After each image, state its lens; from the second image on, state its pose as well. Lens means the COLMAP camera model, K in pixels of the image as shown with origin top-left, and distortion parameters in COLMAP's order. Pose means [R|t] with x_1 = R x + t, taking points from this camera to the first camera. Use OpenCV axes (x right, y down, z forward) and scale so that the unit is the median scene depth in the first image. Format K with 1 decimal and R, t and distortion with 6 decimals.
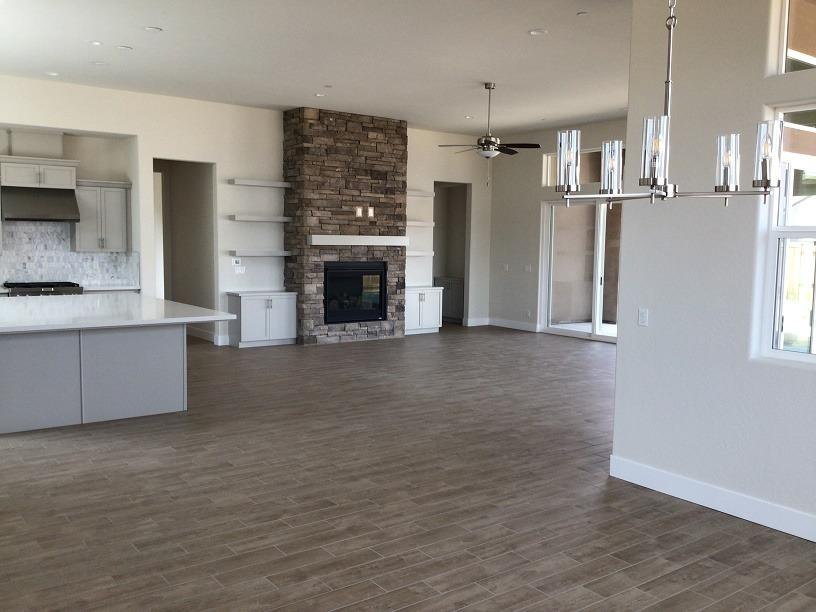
lens RADIAL K [[738.5, 0, 411.4], [0, 738.5, 309.0], [0, 0, 1]] dist [0.128371, -0.240831]
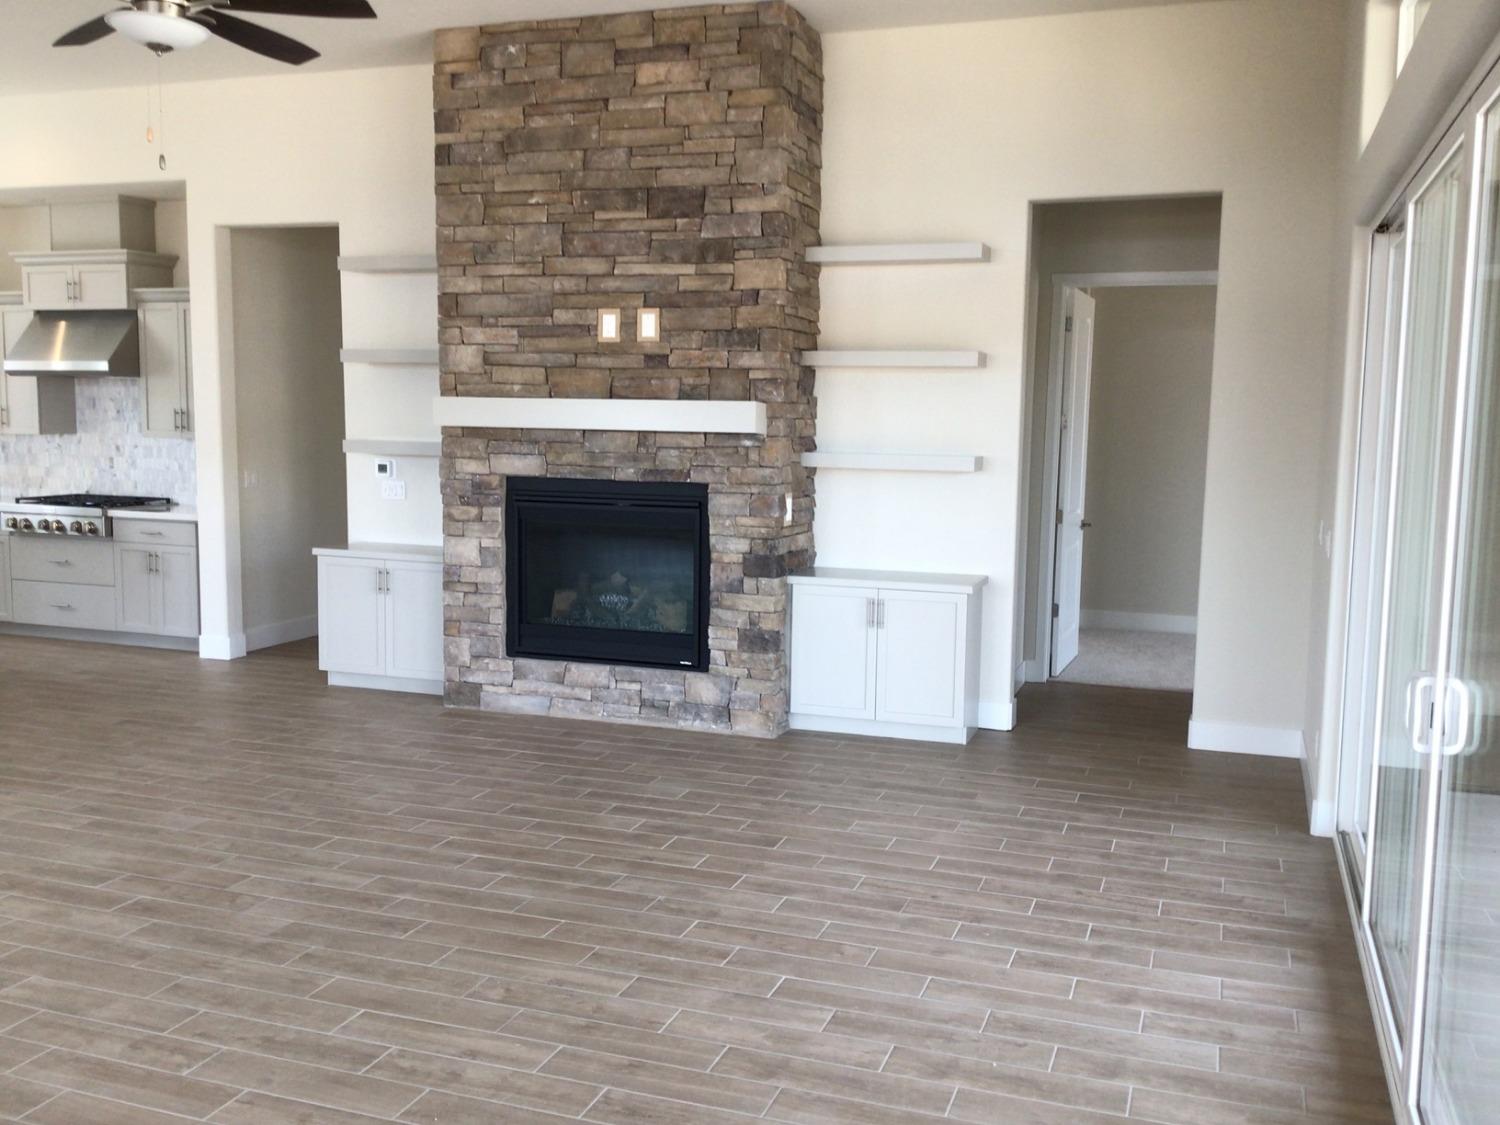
lens RADIAL K [[1357.5, 0, 756.2], [0, 1357.5, 567.9], [0, 0, 1]] dist [0.128371, -0.240831]
pose [[0.559630, 0.089200, -0.823928, 0.469146], [-0.083540, 0.995198, 0.051000, -0.062675], [0.824521, 0.040290, 0.564395, 0.732336]]
